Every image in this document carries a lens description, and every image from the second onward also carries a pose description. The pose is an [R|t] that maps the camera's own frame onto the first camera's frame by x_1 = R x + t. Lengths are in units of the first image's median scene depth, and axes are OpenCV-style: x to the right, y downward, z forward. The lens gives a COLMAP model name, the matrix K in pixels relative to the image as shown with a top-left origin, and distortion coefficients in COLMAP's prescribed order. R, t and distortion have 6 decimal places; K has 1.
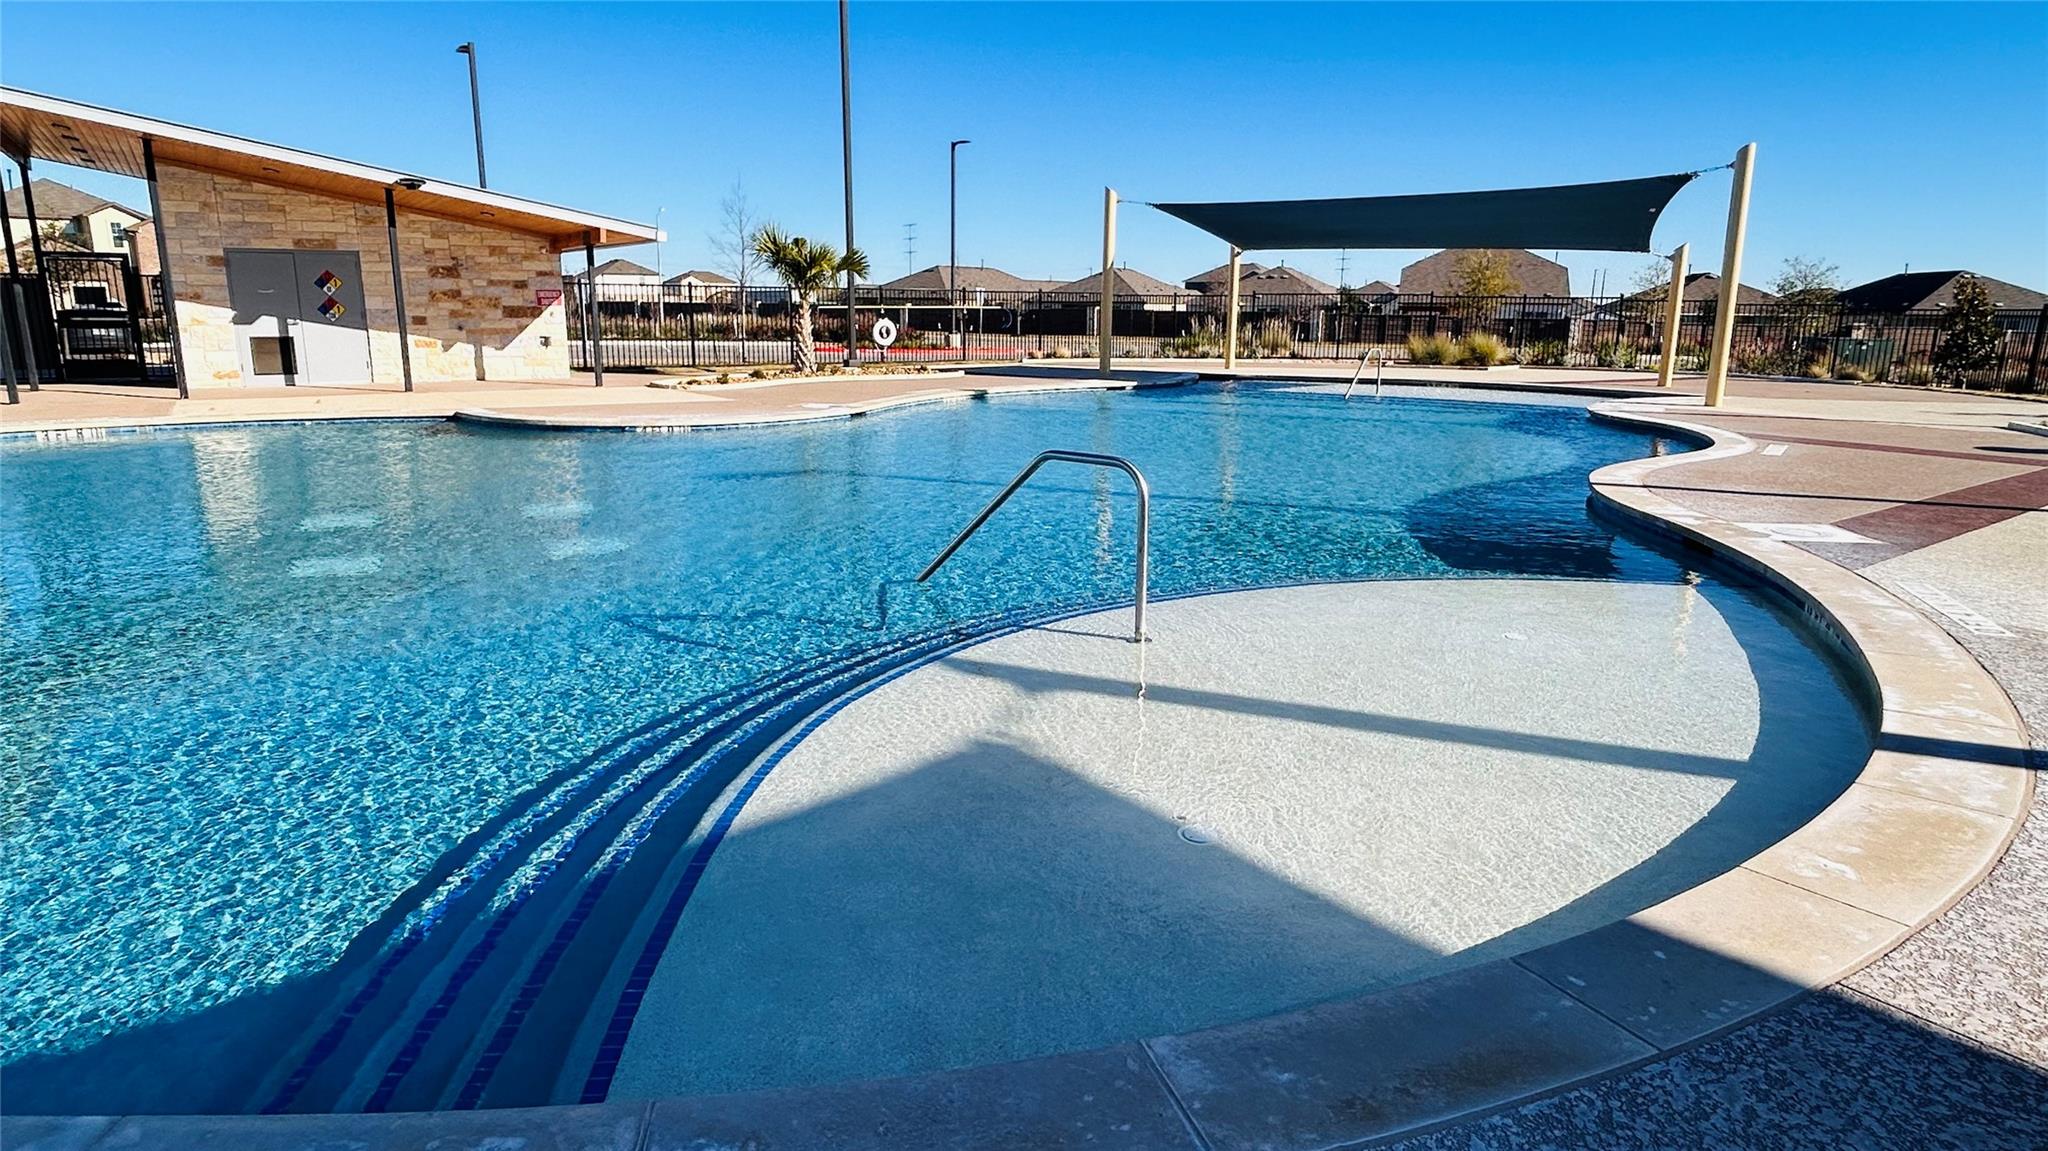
lens RADIAL K [[1212.4, 0, 1024.0], [0, 1212.4, 575.5], [0, 0, 1]] dist [-0.004031, -0.001021]
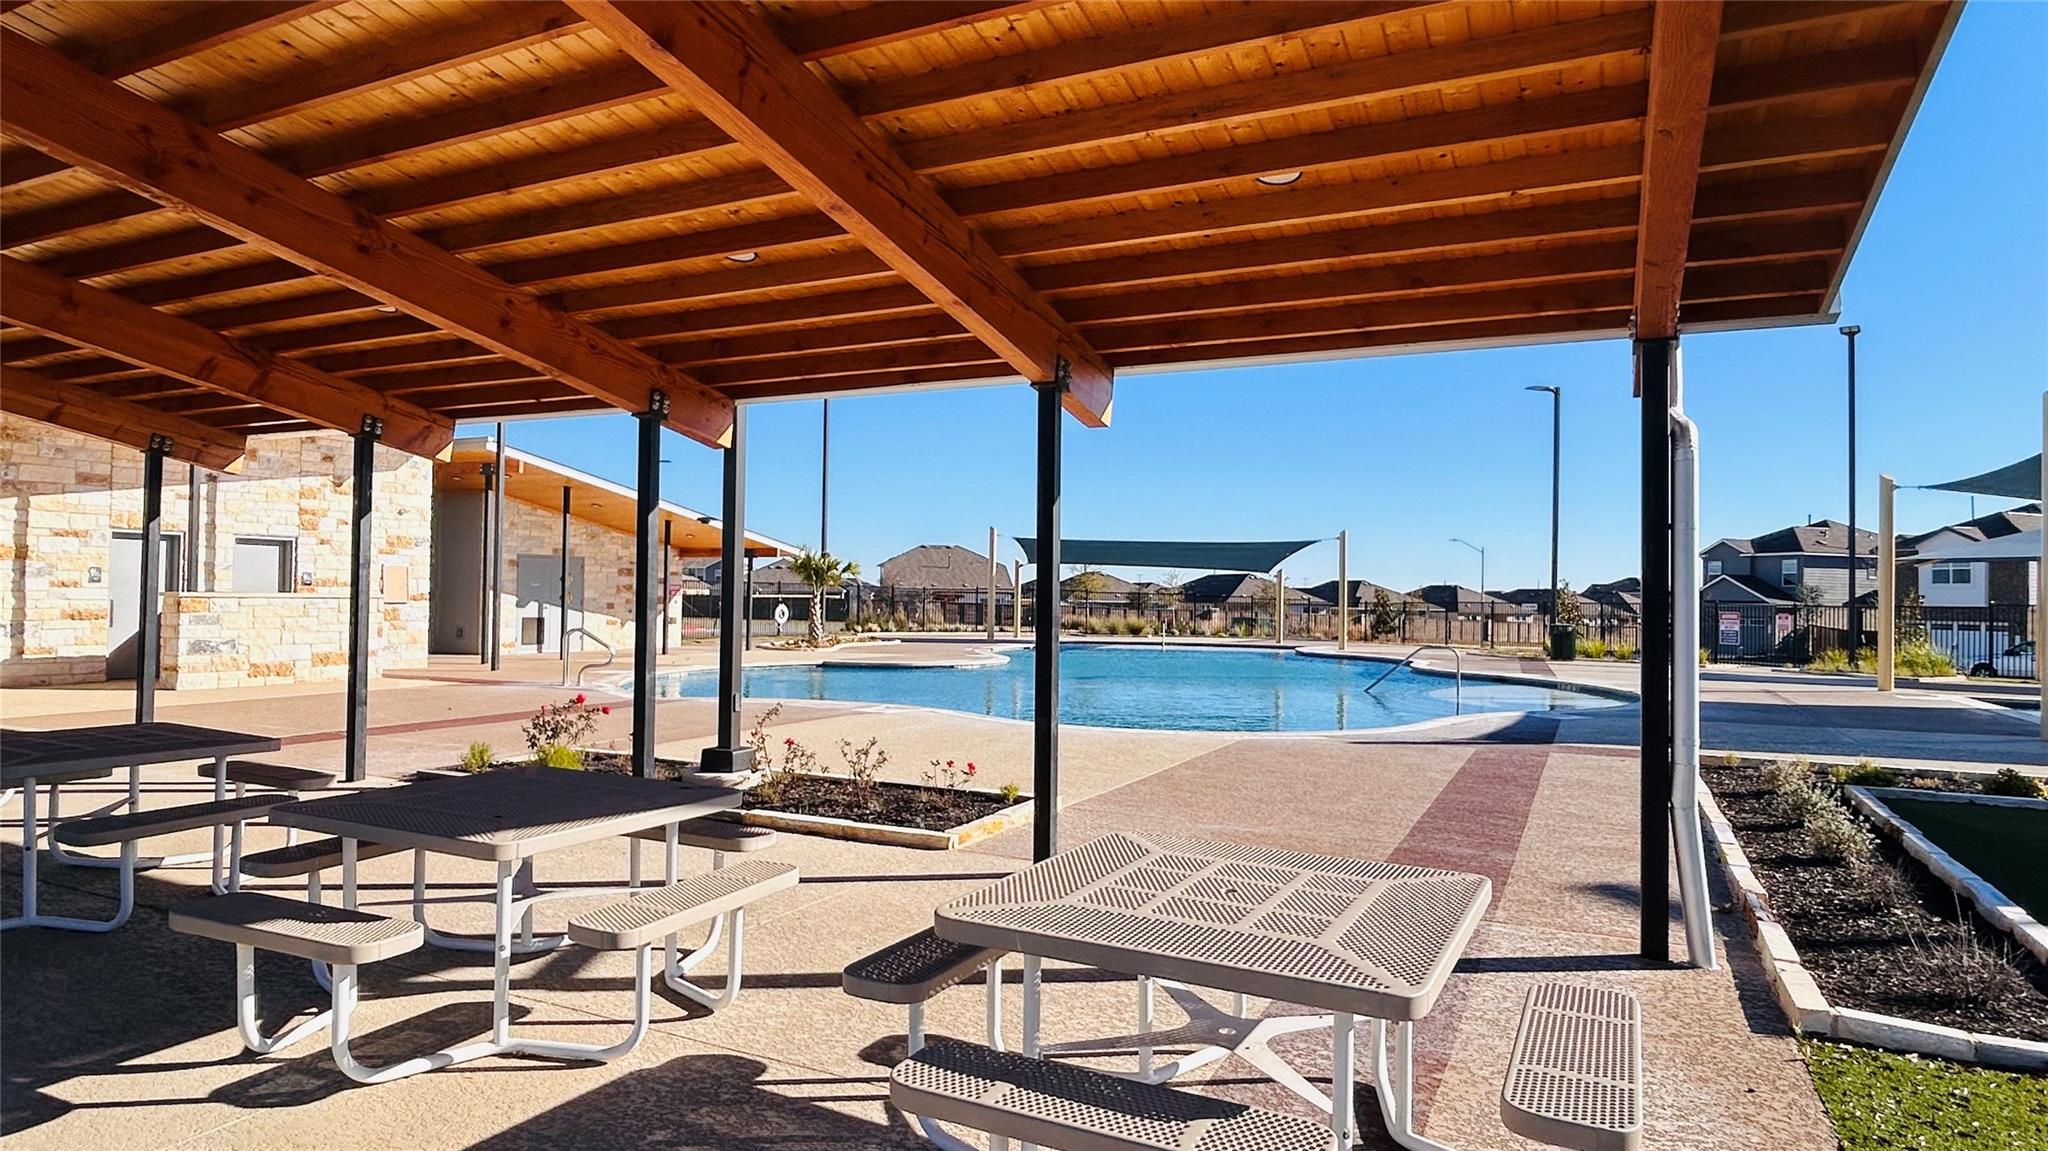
lens RADIAL K [[1212.4, 0, 1024.0], [0, 1212.4, 575.5], [0, 0, 1]] dist [-0.004031, -0.001021]
pose [[0.880517, 0.024355, 0.473388, -0.778057], [0.081823, 0.975879, -0.202400, 0.078627], [-0.466899, 0.216950, 0.857285, -0.437889]]
